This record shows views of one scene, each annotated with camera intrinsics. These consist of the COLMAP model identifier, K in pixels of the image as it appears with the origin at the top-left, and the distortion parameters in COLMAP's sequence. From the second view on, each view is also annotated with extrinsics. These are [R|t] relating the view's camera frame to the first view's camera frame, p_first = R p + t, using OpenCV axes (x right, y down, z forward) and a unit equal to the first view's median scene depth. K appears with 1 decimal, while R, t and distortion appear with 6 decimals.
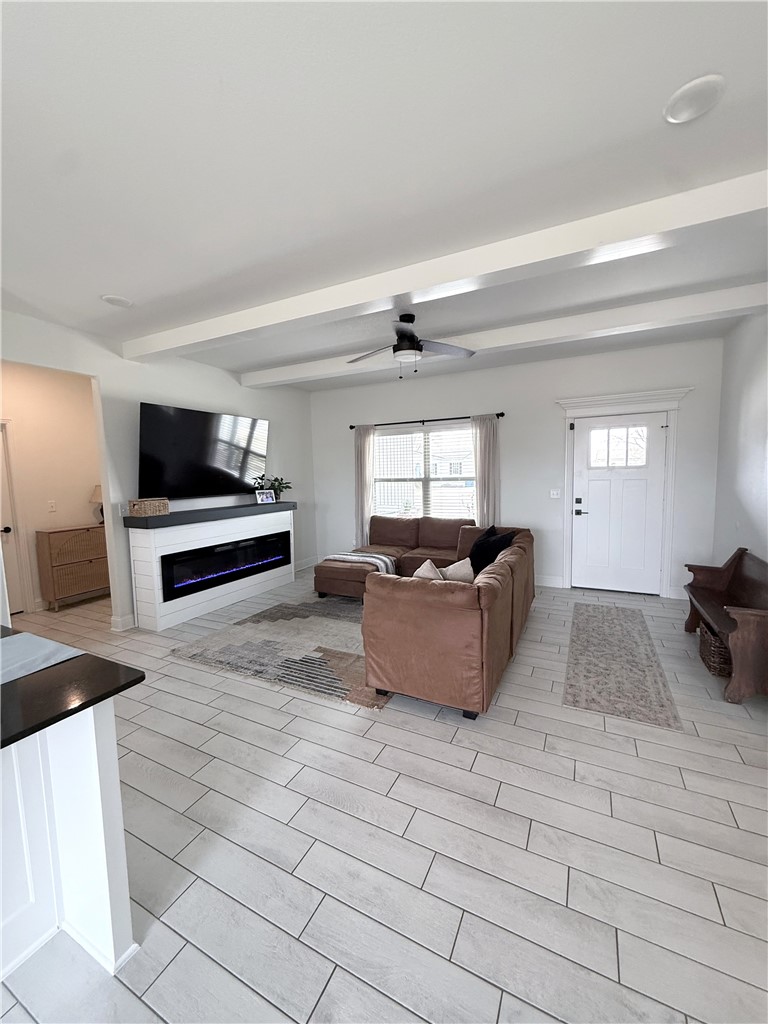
lens RADIAL K [[407.2, 0, 384.0], [0, 407.2, 512.0], [0, 0, 1]] dist [-0.000791, 0.000033]
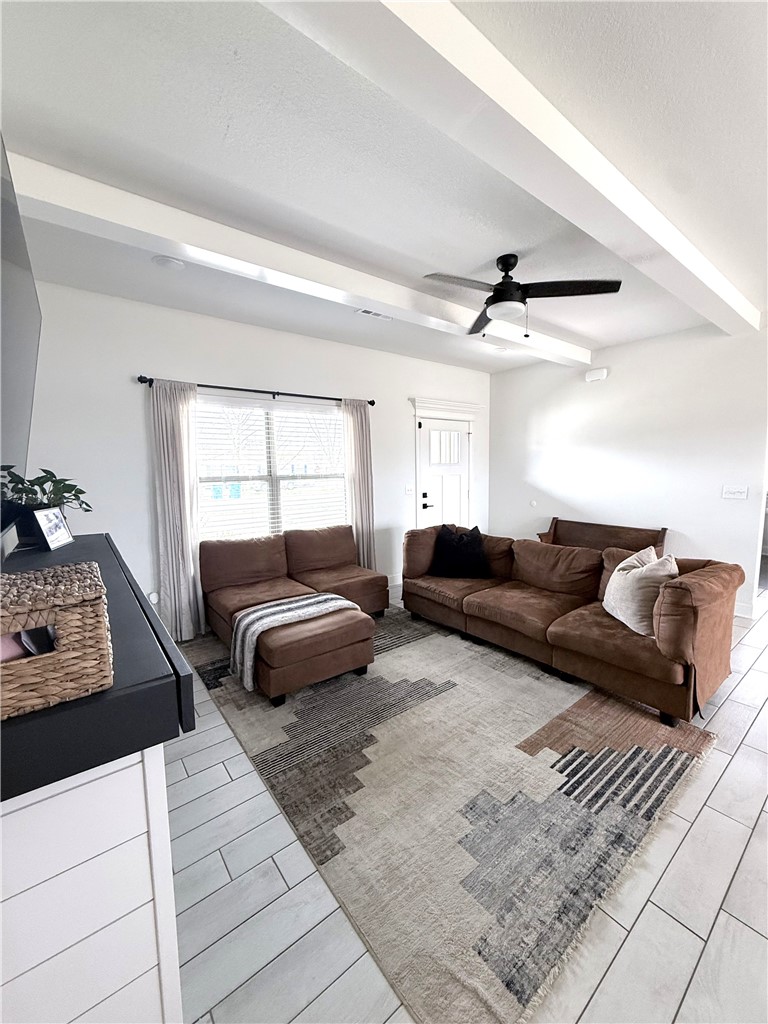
lens RADIAL K [[407.2, 0, 384.0], [0, 407.2, 512.0], [0, 0, 1]] dist [-0.000791, 0.000033]
pose [[0.419186, -0.083349, 0.904066, -0.571210], [0.090388, 0.994661, 0.049791, -0.049173], [-0.903390, 0.060845, 0.424482, 0.675342]]
